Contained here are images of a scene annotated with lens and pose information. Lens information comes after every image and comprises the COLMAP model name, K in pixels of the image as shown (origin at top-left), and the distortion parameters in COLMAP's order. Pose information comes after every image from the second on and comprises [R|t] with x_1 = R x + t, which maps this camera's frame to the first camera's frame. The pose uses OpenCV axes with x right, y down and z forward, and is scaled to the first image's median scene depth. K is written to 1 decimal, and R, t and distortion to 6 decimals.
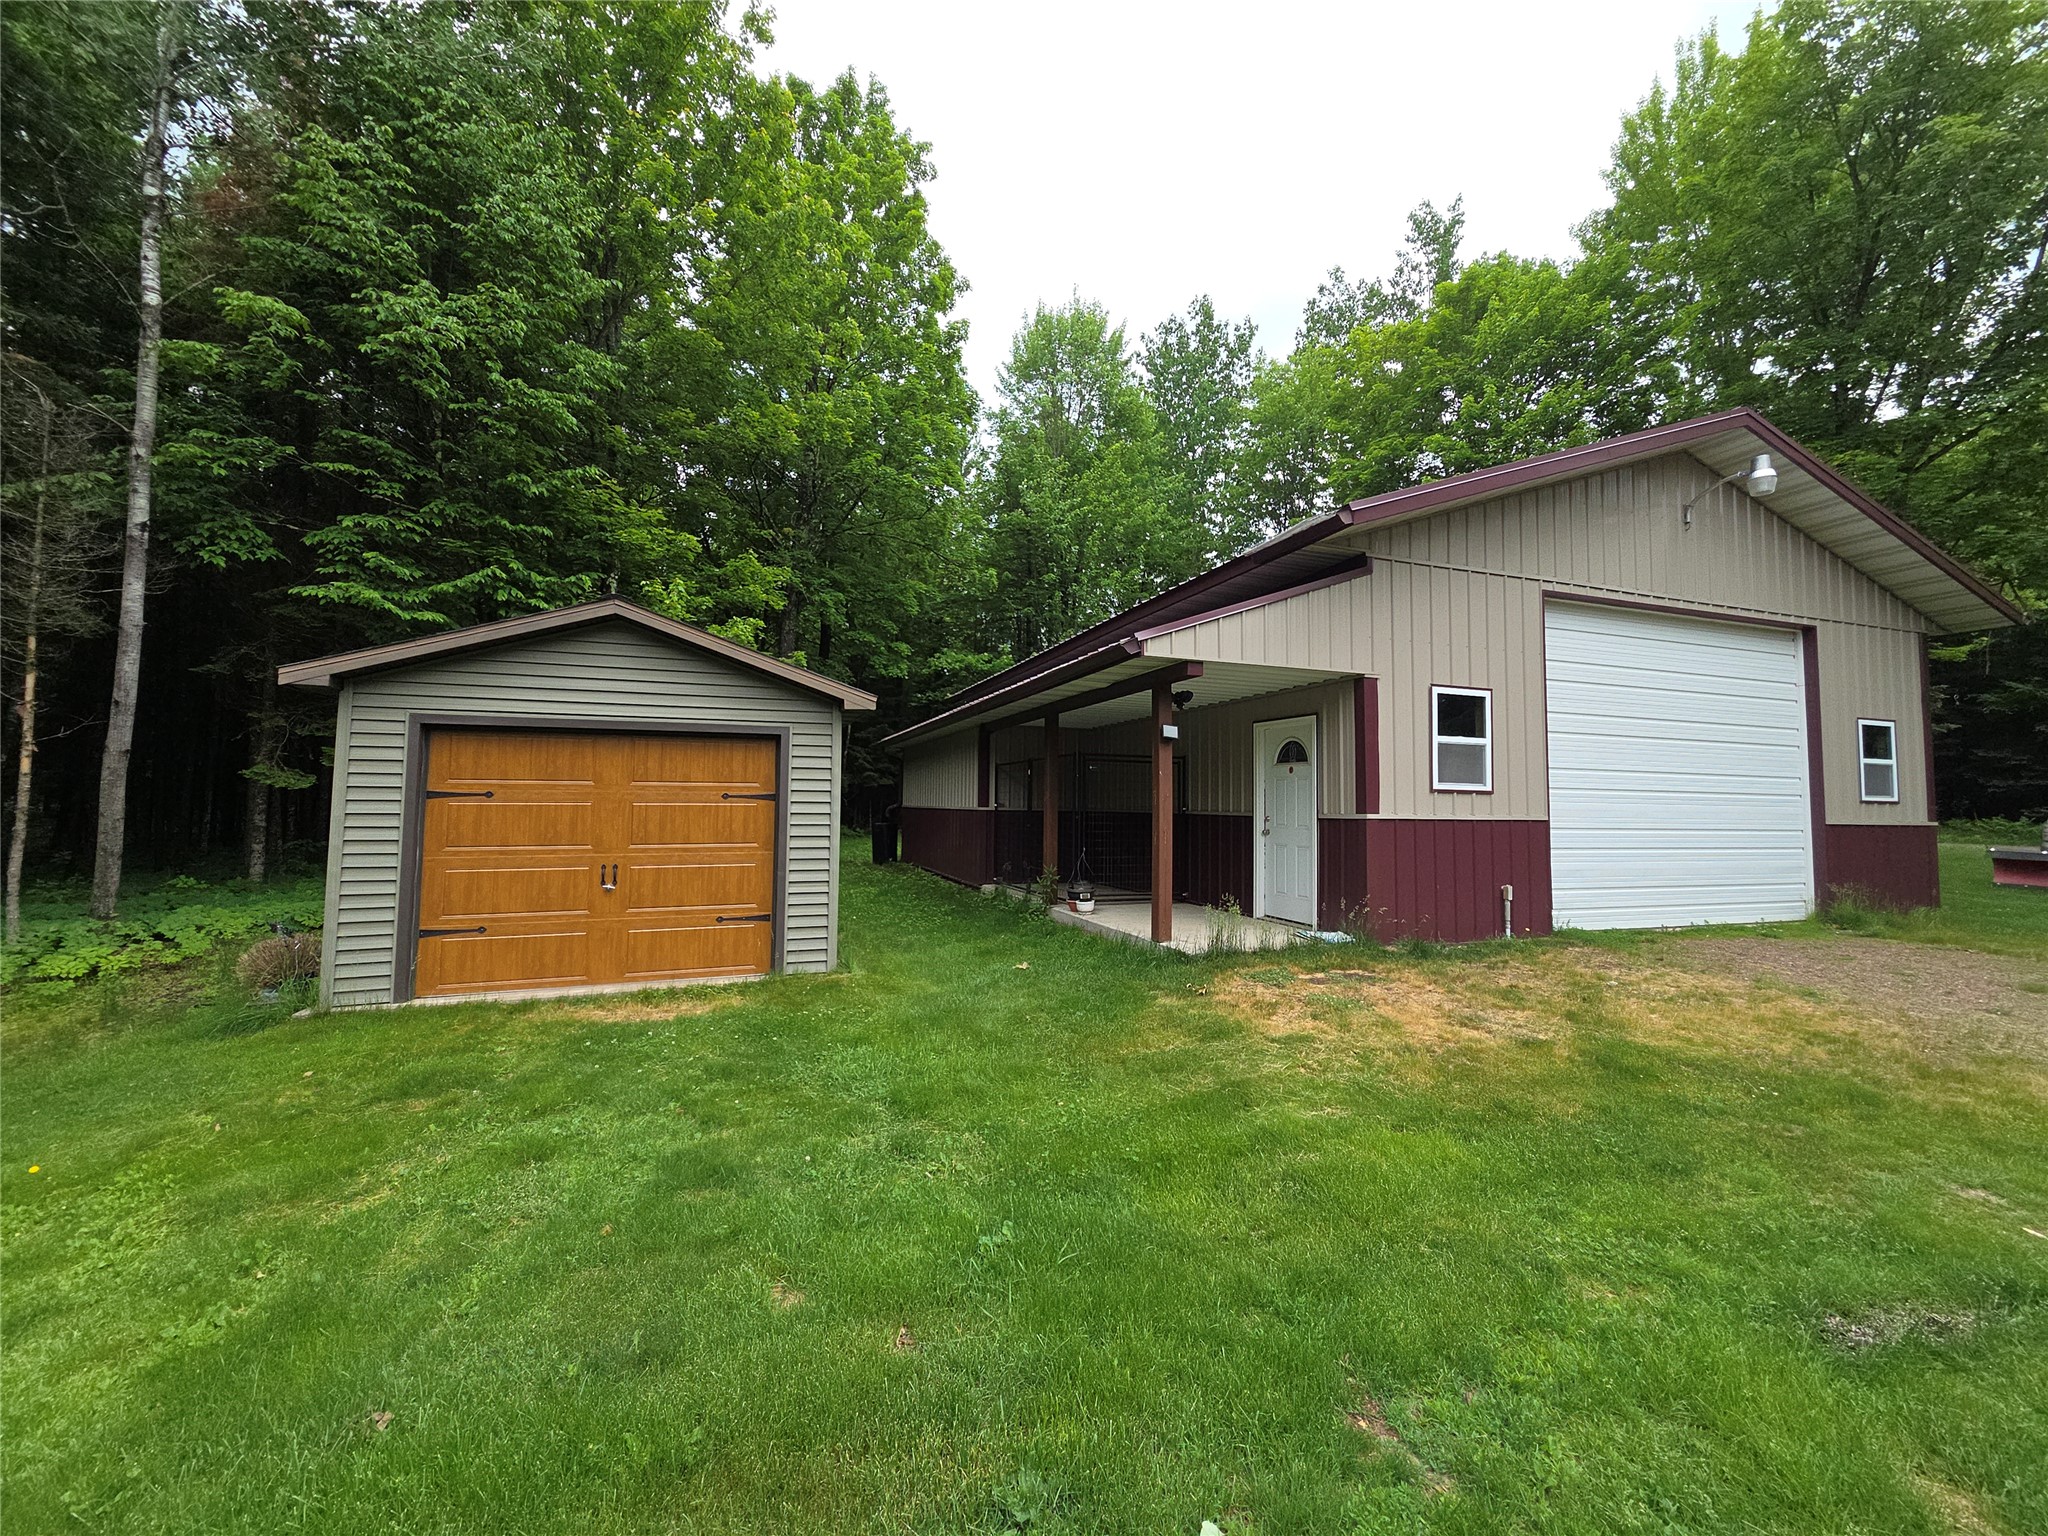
lens RADIAL K [[840.2, 0, 1030.8], [0, 840.2, 762.2], [0, 0, 1]] dist [0.004938, -0.001928]
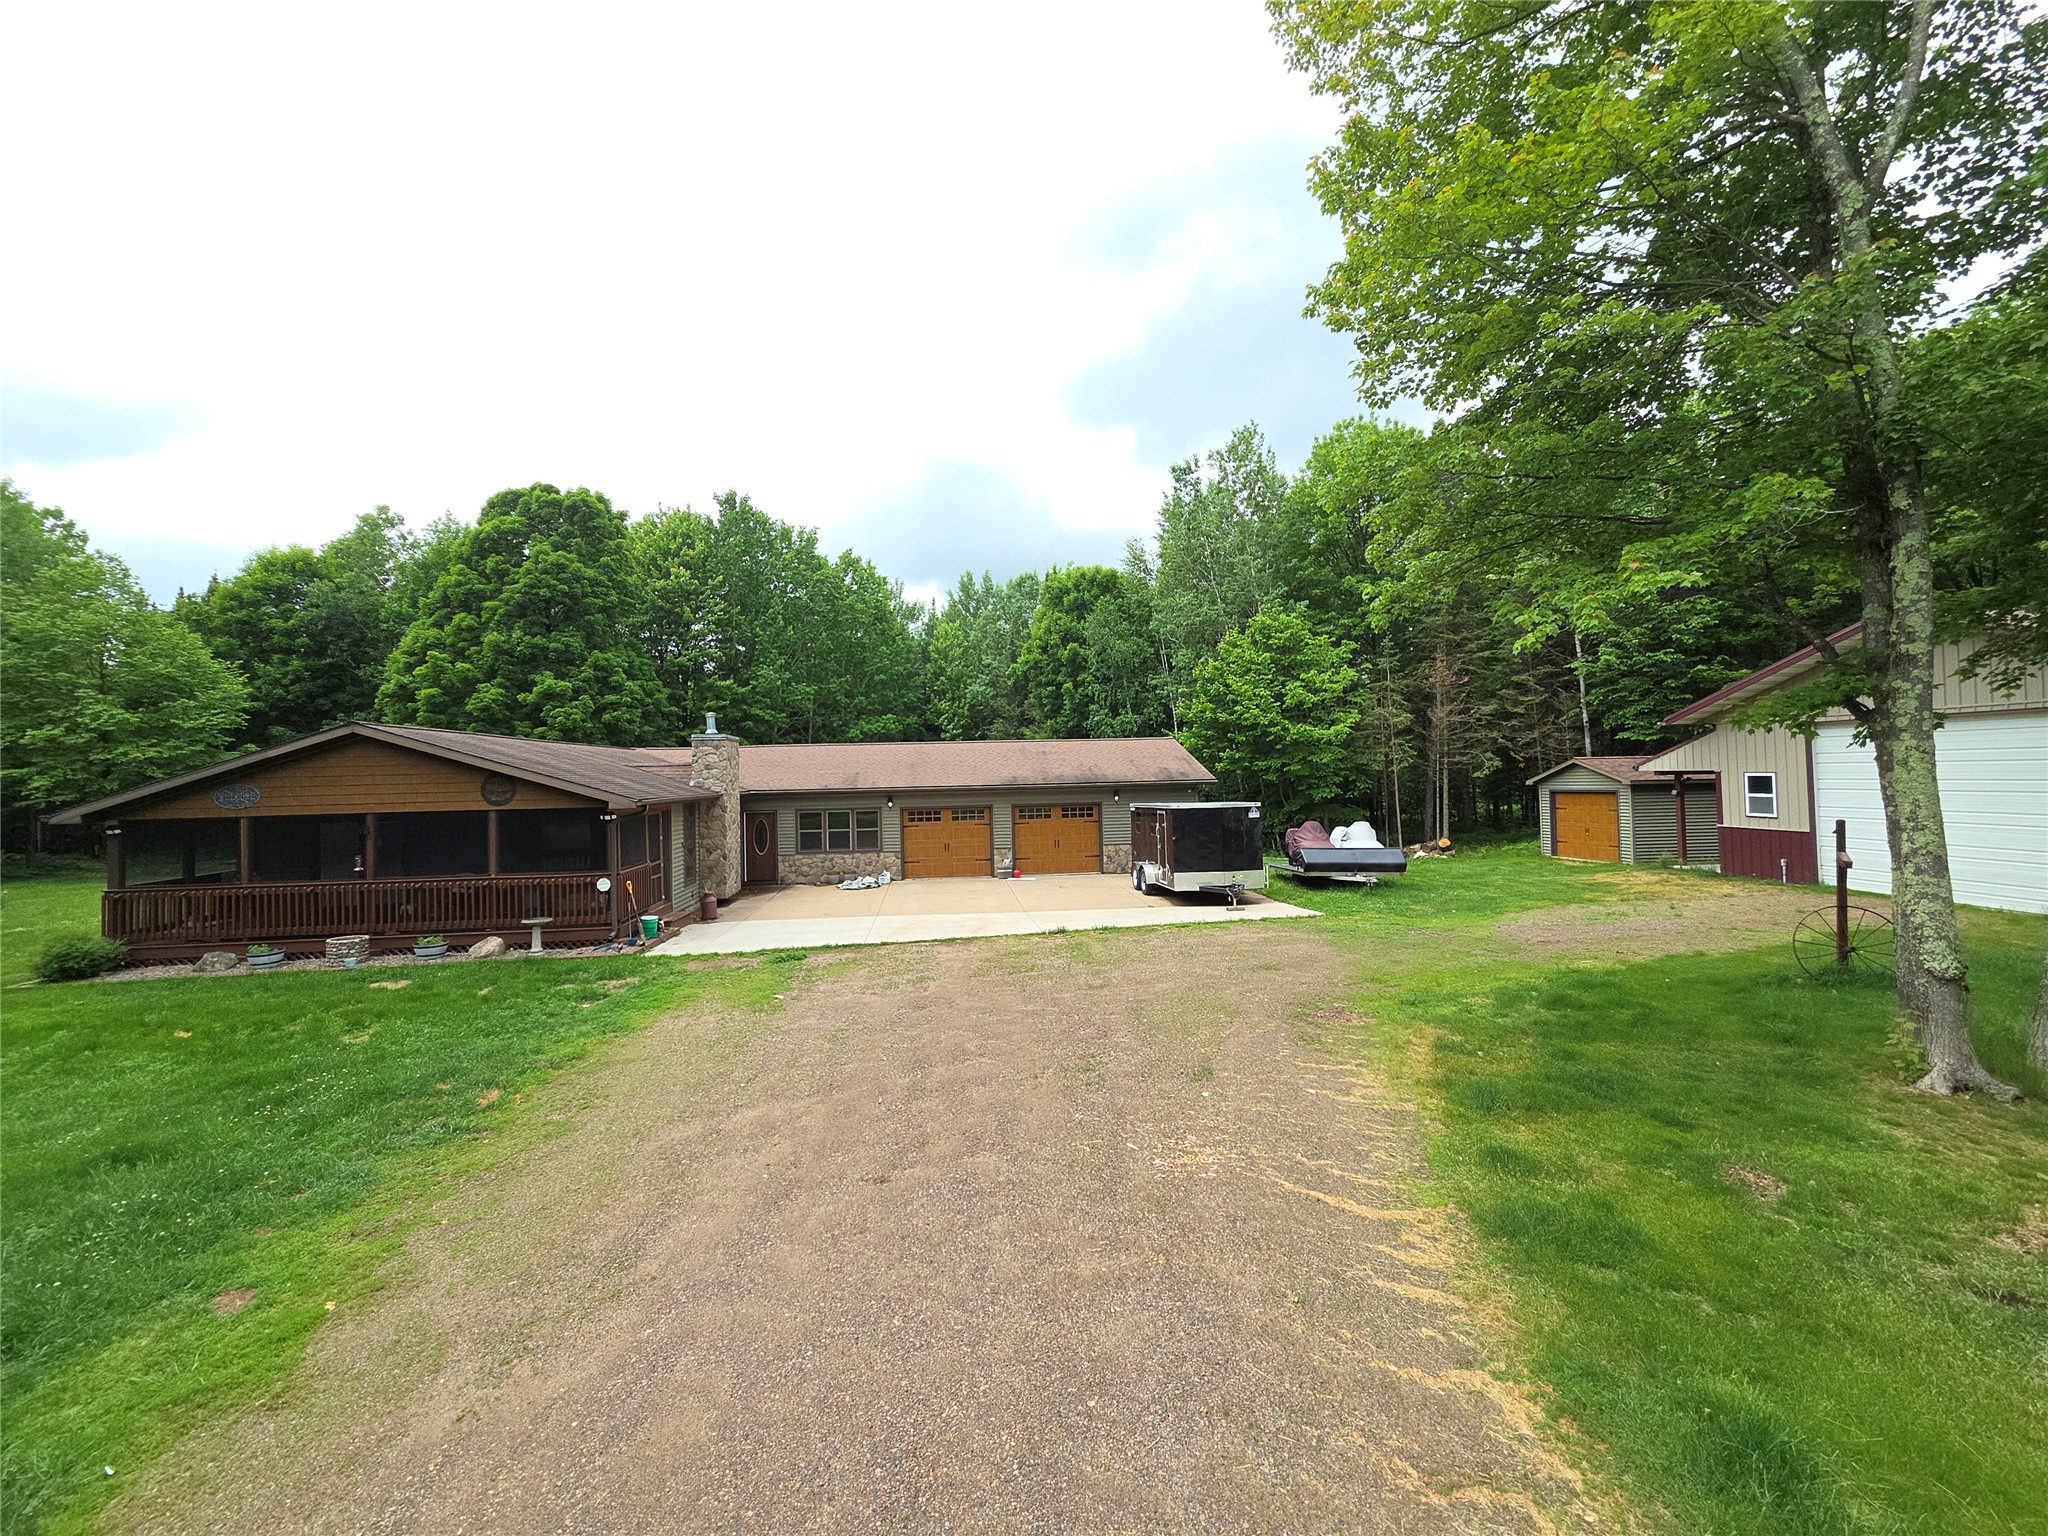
lens RADIAL K [[840.2, 0, 1023.3], [0, 840.2, 739.2], [0, 0, 1]] dist [0.004938, -0.001928]
pose [[-0.270907, -0.049633, -0.961325, 3.359079], [0.078704, 0.994184, -0.073509, -0.170927], [0.959382, -0.095575, -0.265426, -0.321169]]
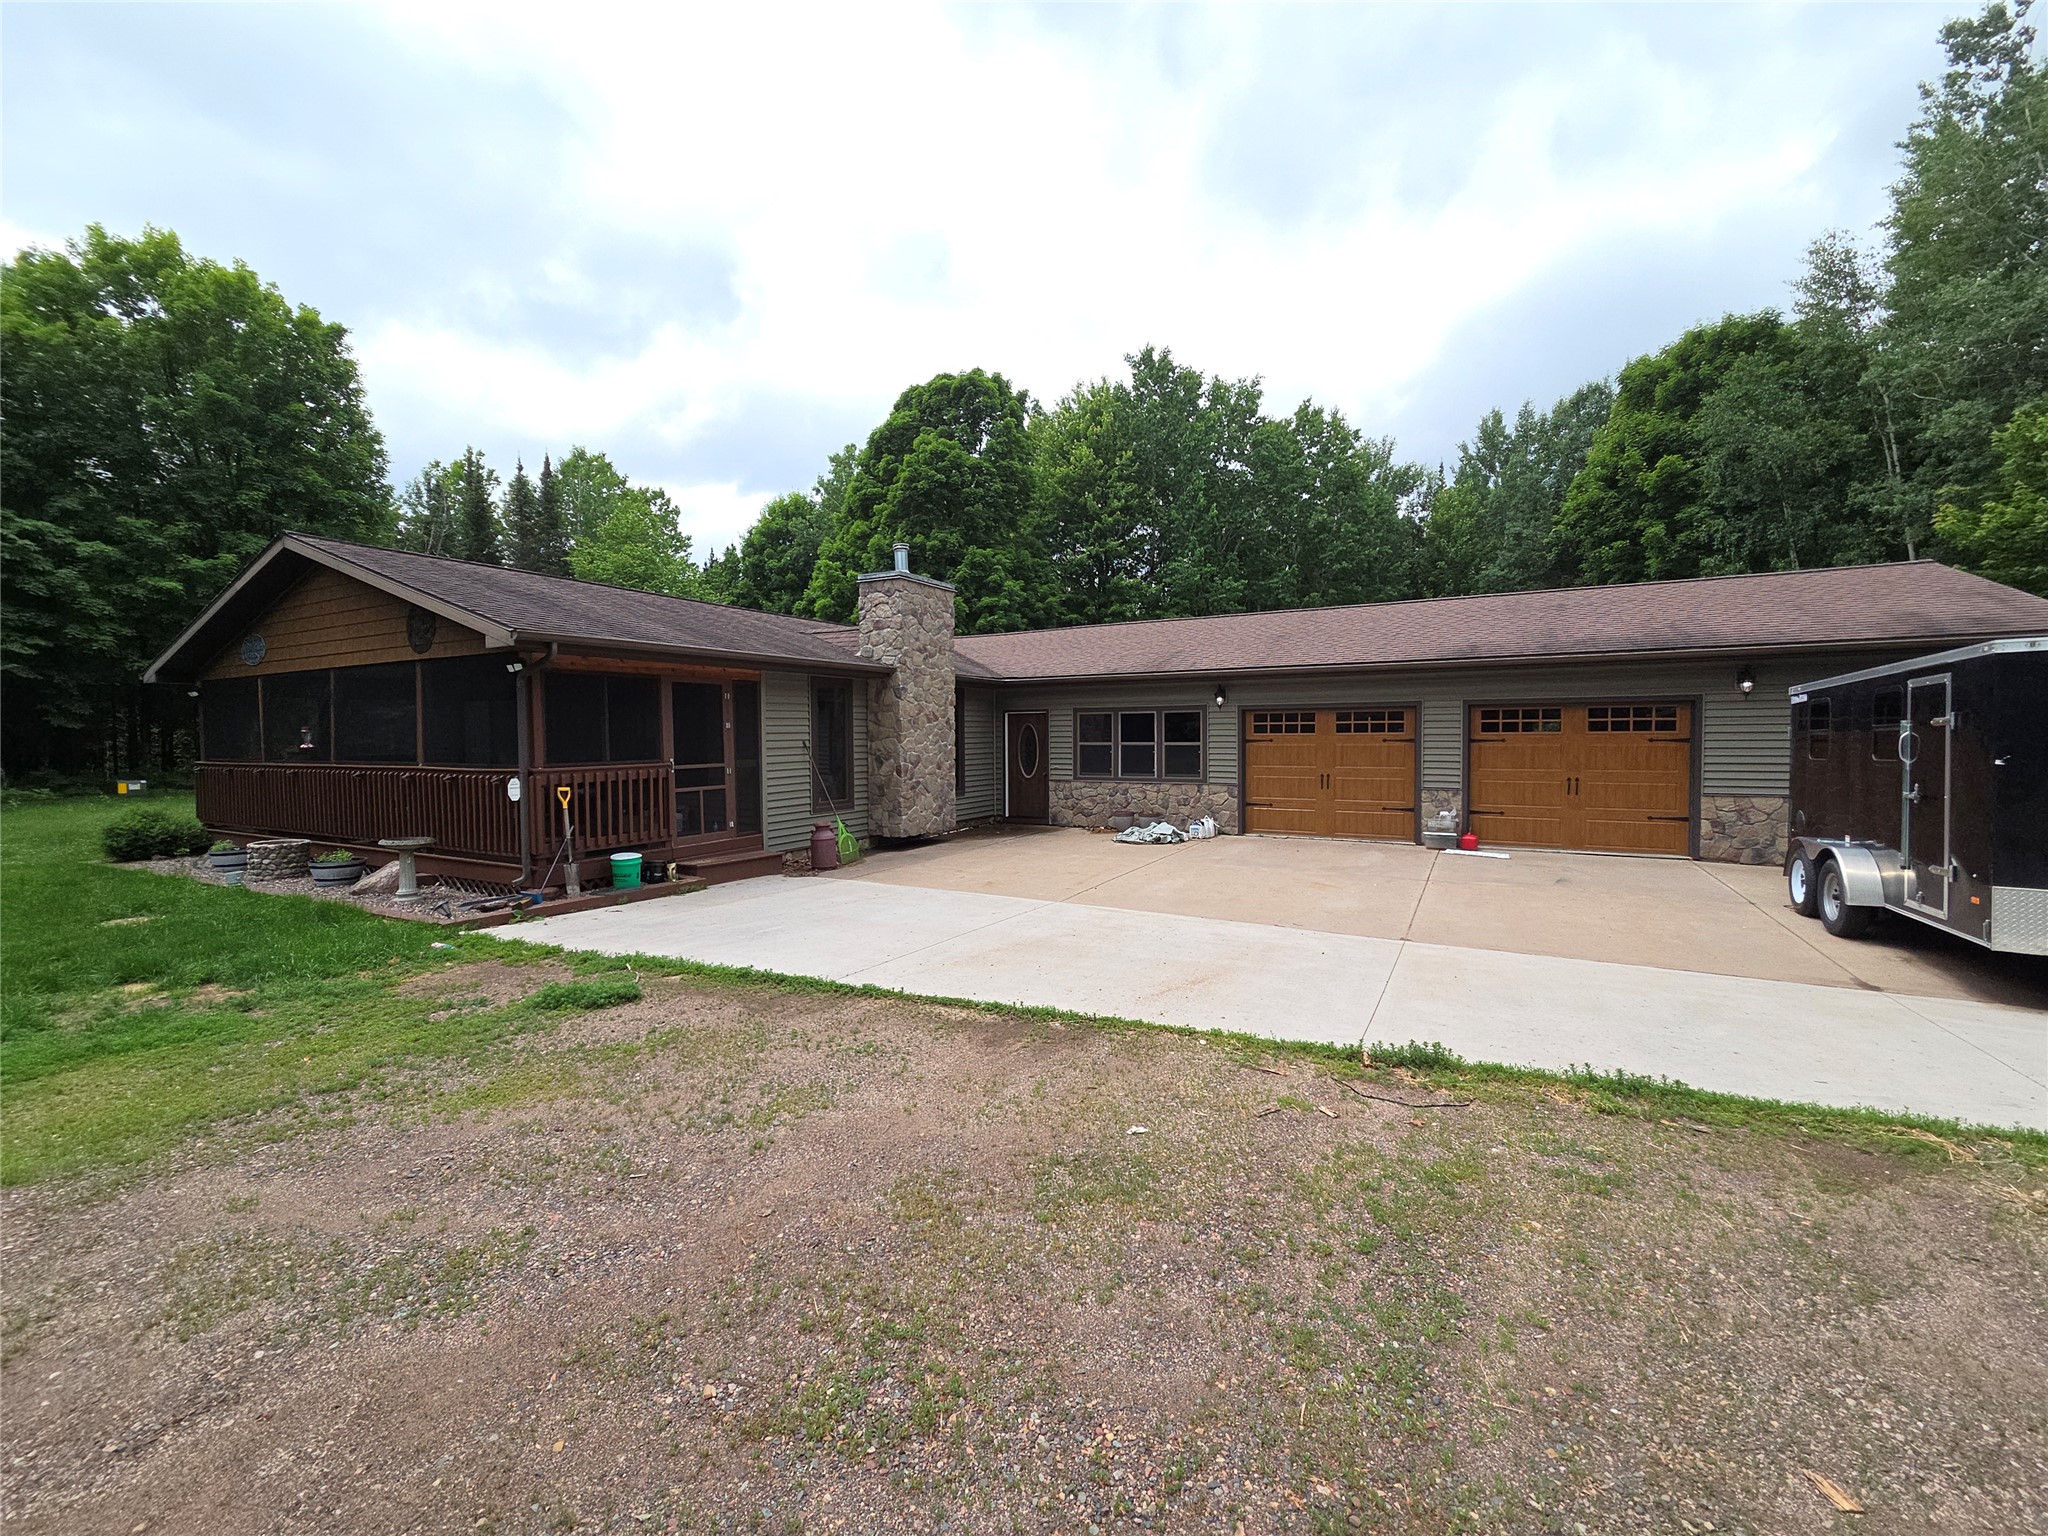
lens RADIAL K [[840.2, 0, 1017.0], [0, 840.2, 757.8], [0, 0, 1]] dist [0.004938, -0.001928]
pose [[-0.776437, 0.010057, -0.630114, 1.904995], [0.035963, 0.998950, -0.028371, -0.041613], [0.629168, -0.044689, -0.775984, -0.550260]]
